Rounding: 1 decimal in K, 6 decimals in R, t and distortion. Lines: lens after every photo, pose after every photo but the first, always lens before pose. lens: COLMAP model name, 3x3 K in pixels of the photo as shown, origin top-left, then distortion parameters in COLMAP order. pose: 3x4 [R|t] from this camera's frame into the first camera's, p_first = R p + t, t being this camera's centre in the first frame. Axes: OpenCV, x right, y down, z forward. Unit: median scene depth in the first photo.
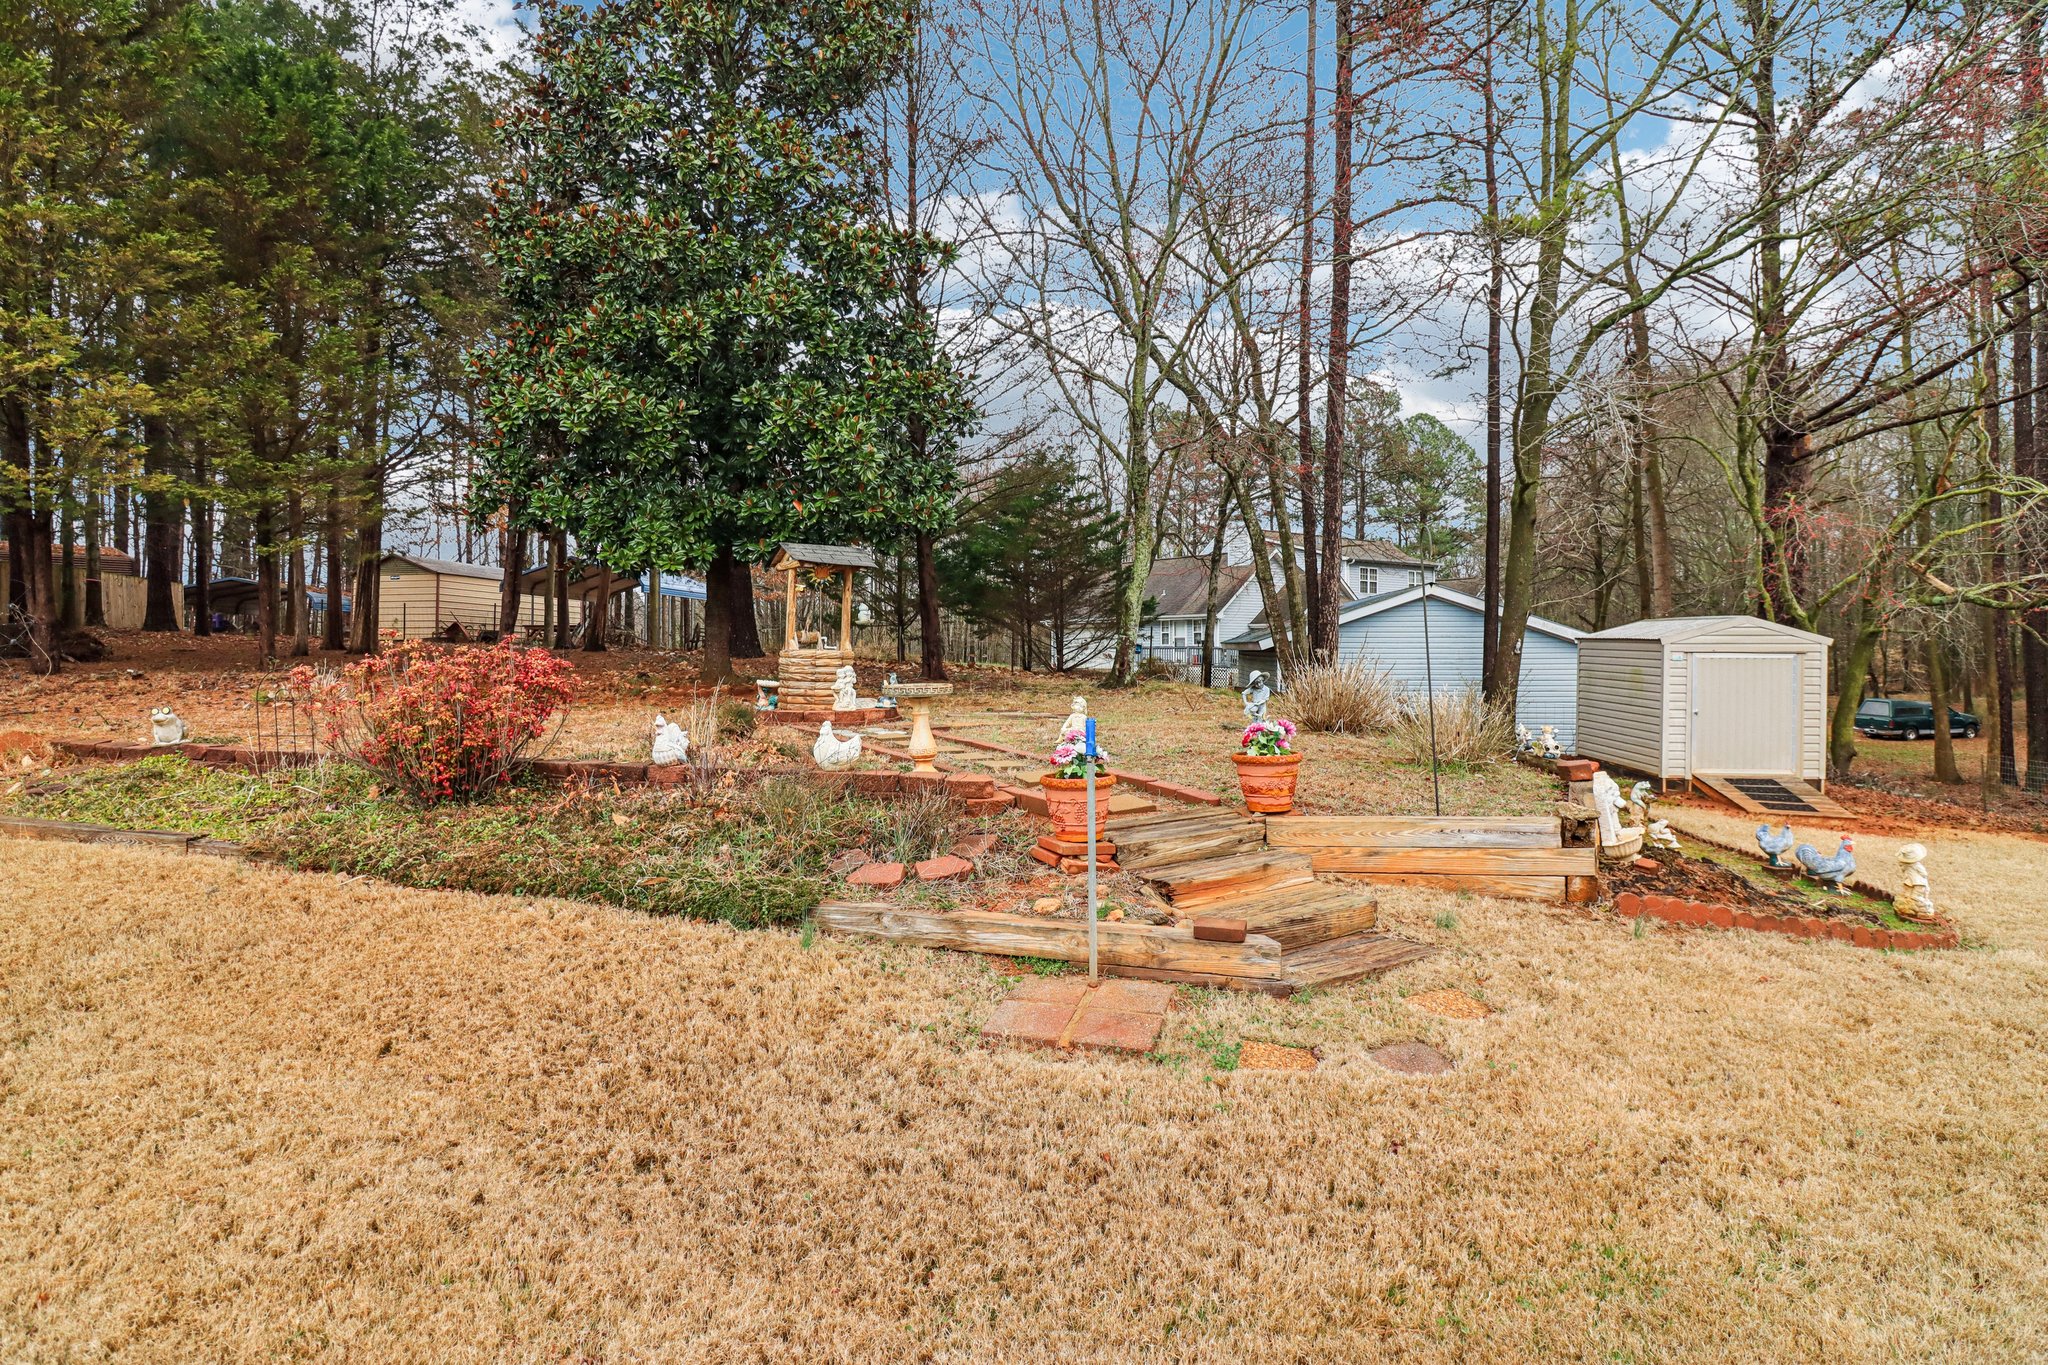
lens RADIAL K [[1177.4, 0, 1024.0], [0, 1177.4, 682.5], [0, 0, 1]] dist [0.000117, -0.000117]
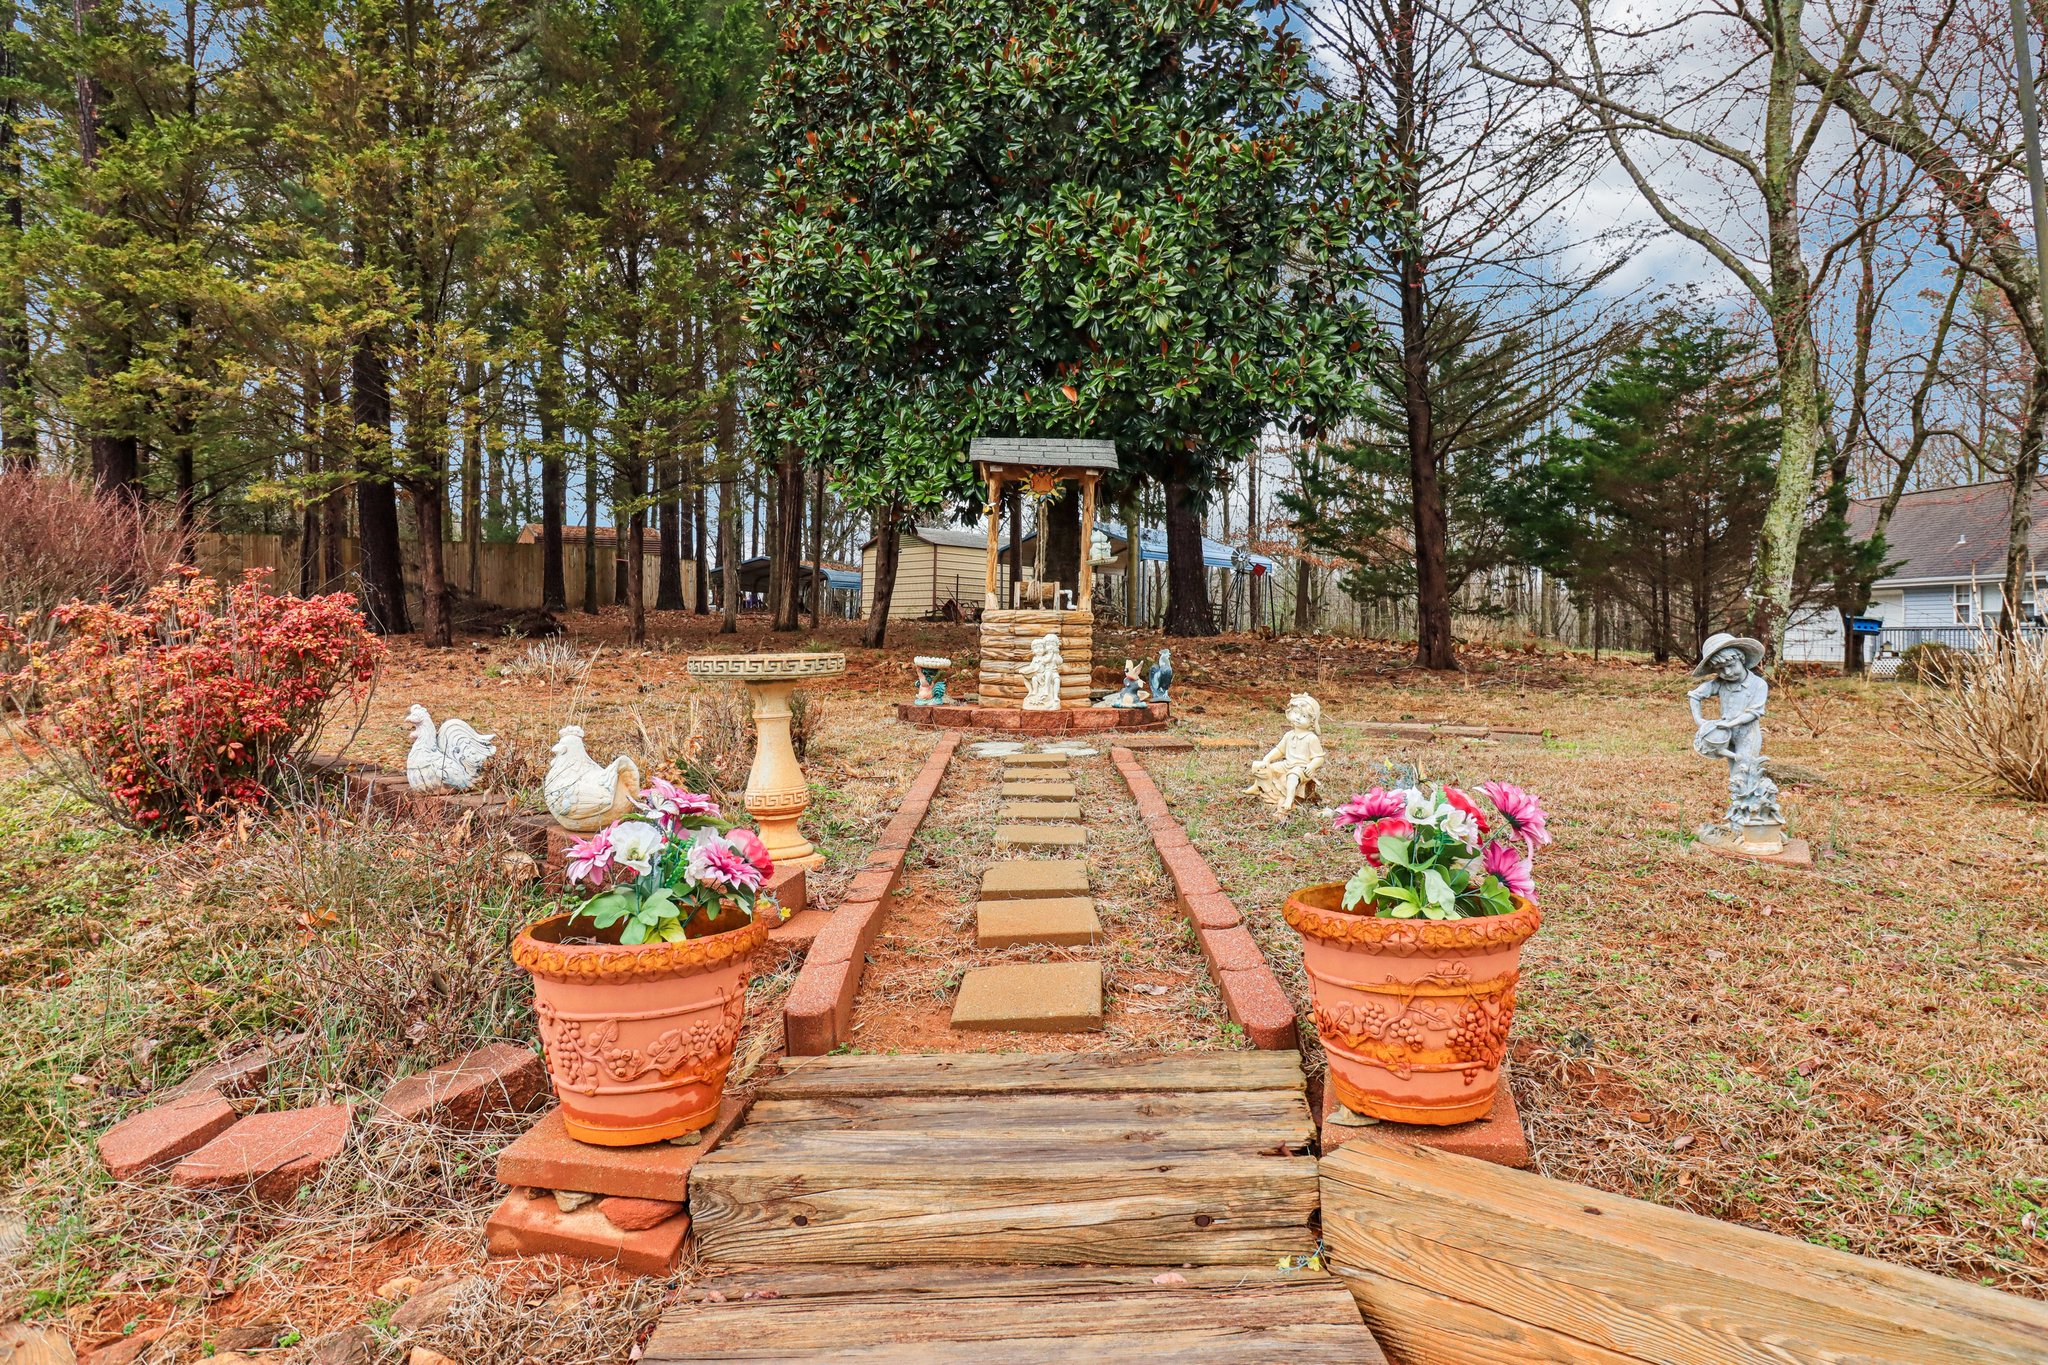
lens RADIAL K [[1308.5, 0, 1024.0], [0, 1308.5, 682.5], [0, 0, 1]] dist [-0.001466, -0.002263]
pose [[0.850010, 0.018357, -0.526446, 0.166019], [-0.016234, 0.999831, 0.008652, 0.004100], [0.526516, 0.001192, 0.850164, 0.389805]]
